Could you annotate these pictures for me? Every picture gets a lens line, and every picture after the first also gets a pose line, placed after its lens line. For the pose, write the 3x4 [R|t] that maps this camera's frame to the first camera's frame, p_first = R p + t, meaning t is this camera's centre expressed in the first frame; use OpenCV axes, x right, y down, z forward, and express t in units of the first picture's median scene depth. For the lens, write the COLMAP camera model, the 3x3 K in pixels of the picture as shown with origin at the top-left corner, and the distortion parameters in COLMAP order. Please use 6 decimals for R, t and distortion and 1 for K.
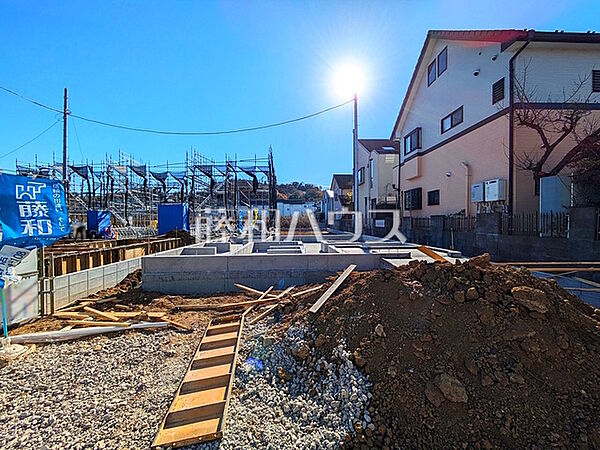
lens RADIAL K [[237.2, 0, 302.2], [0, 237.2, 222.9], [0, 0, 1]] dist [-0.000012, 0.000062]
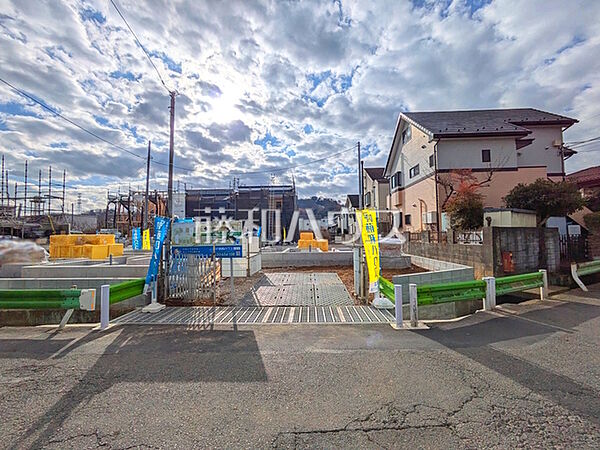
lens RADIAL K [[237.2, 0, 298.5], [0, 237.2, 224.5], [0, 0, 1]] dist [-0.000012, 0.000062]
pose [[0.995301, -0.008677, -0.096439, 0.014503], [0.003662, 0.998637, -0.052059, -0.001615], [0.096760, 0.051461, 0.993977, -0.493028]]
